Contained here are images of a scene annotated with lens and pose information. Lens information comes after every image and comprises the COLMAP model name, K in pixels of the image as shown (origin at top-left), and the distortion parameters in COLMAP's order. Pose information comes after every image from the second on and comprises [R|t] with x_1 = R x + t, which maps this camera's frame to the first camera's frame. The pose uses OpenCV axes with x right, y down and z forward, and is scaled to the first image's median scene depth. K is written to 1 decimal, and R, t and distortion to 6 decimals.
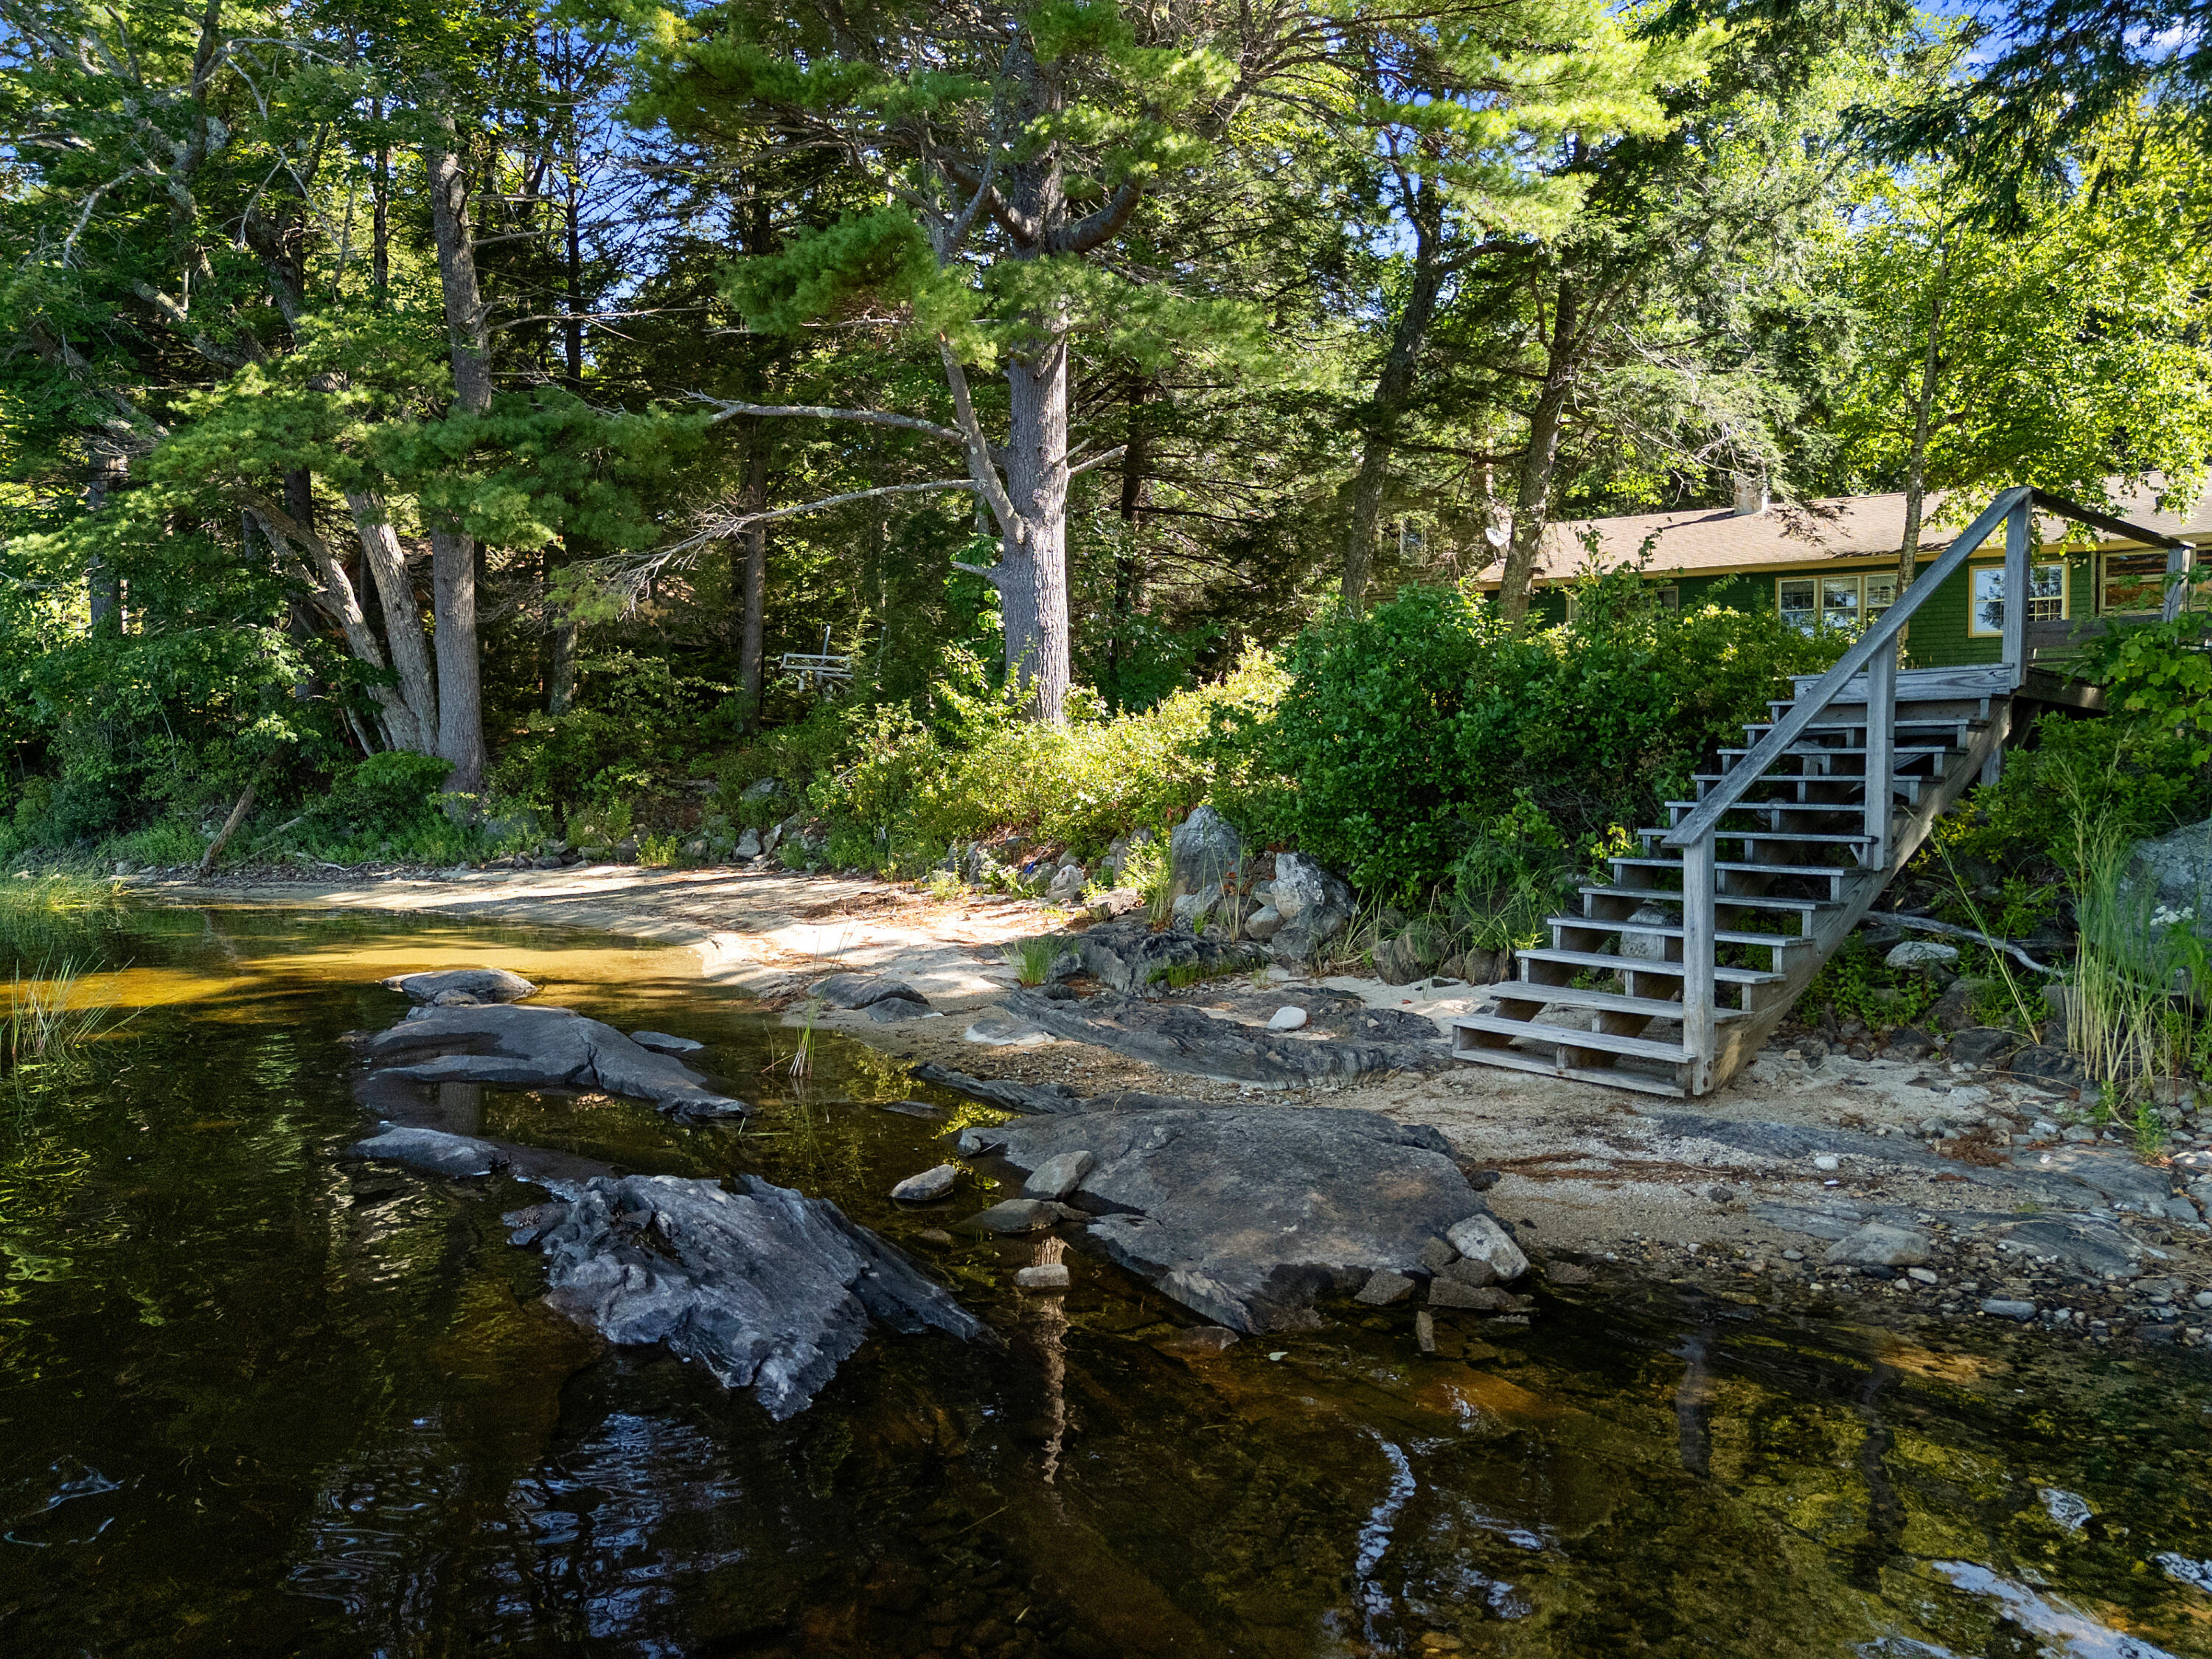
lens RADIAL K [[1647.3, 0, 1113.1], [0, 1647.3, 835.4], [0, 0, 1]] dist [0.013566, -0.011856]
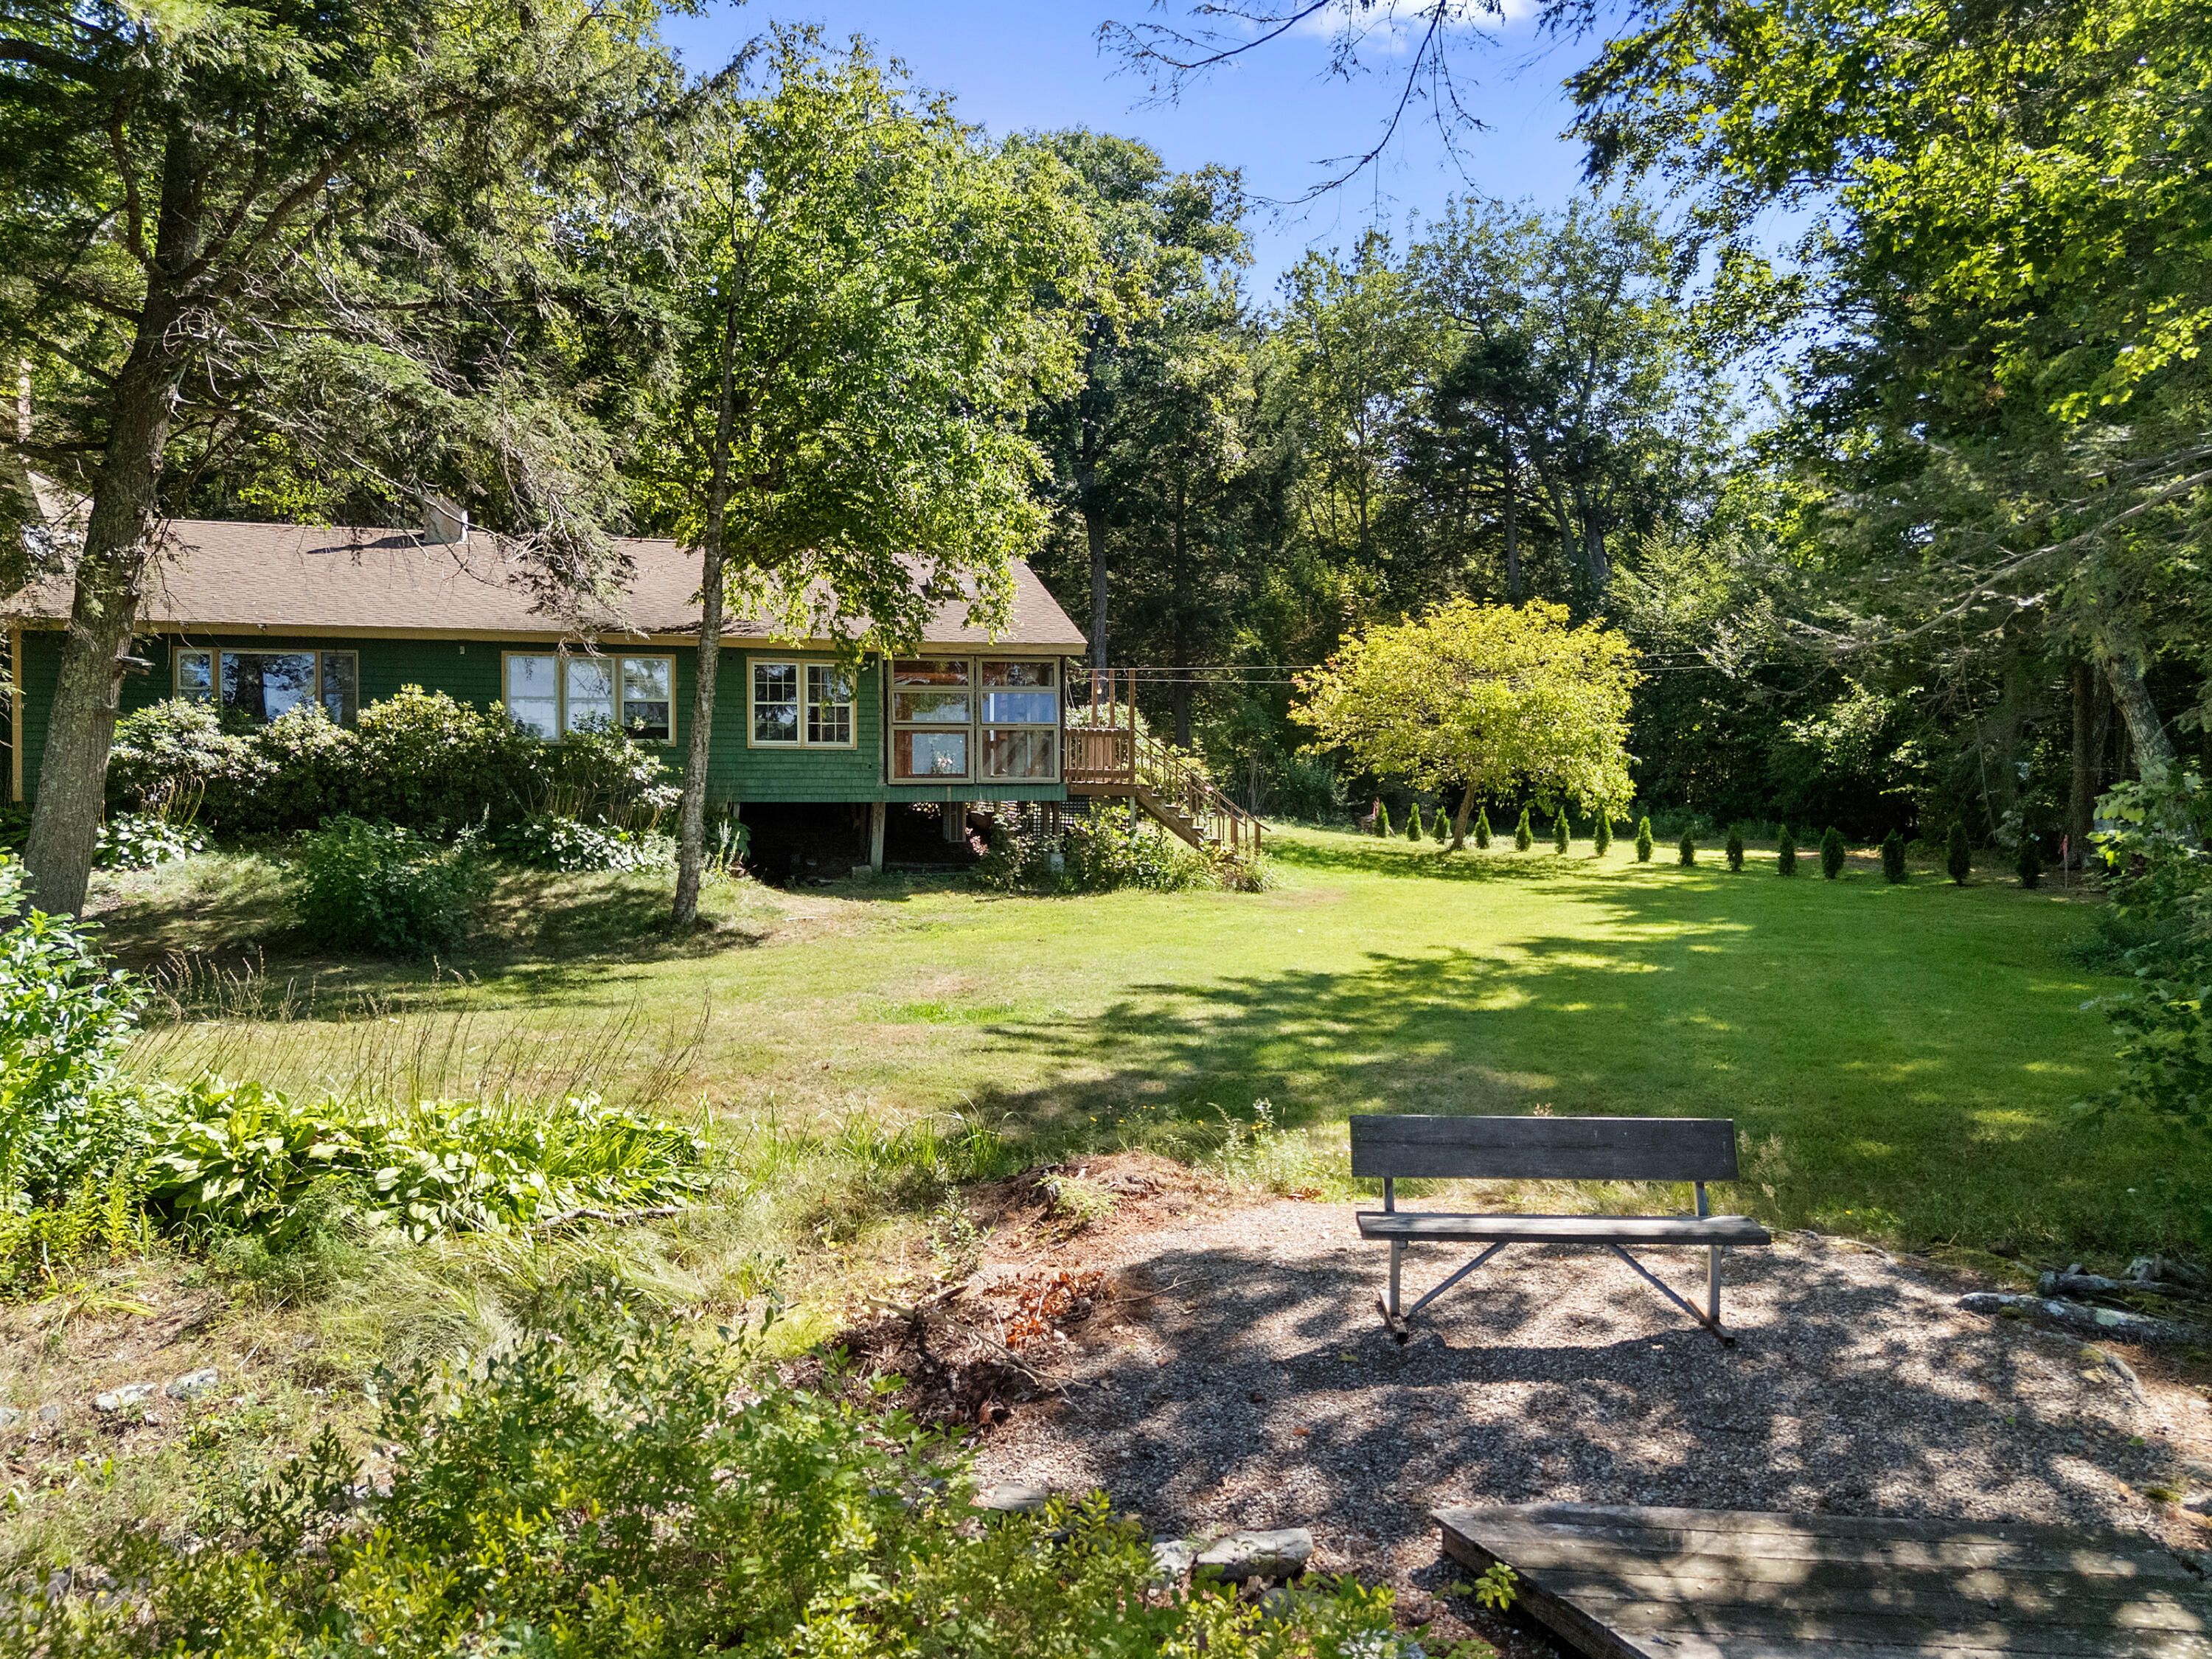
lens RADIAL K [[1647.3, 0, 1115.1], [0, 1647.3, 832.5], [0, 0, 1]] dist [0.013566, -0.011856]
pose [[0.696631, -0.026599, 0.716936, 0.102473], [0.007731, 0.999533, 0.029572, -0.137862], [-0.717388, -0.015058, 0.696511, 0.440264]]
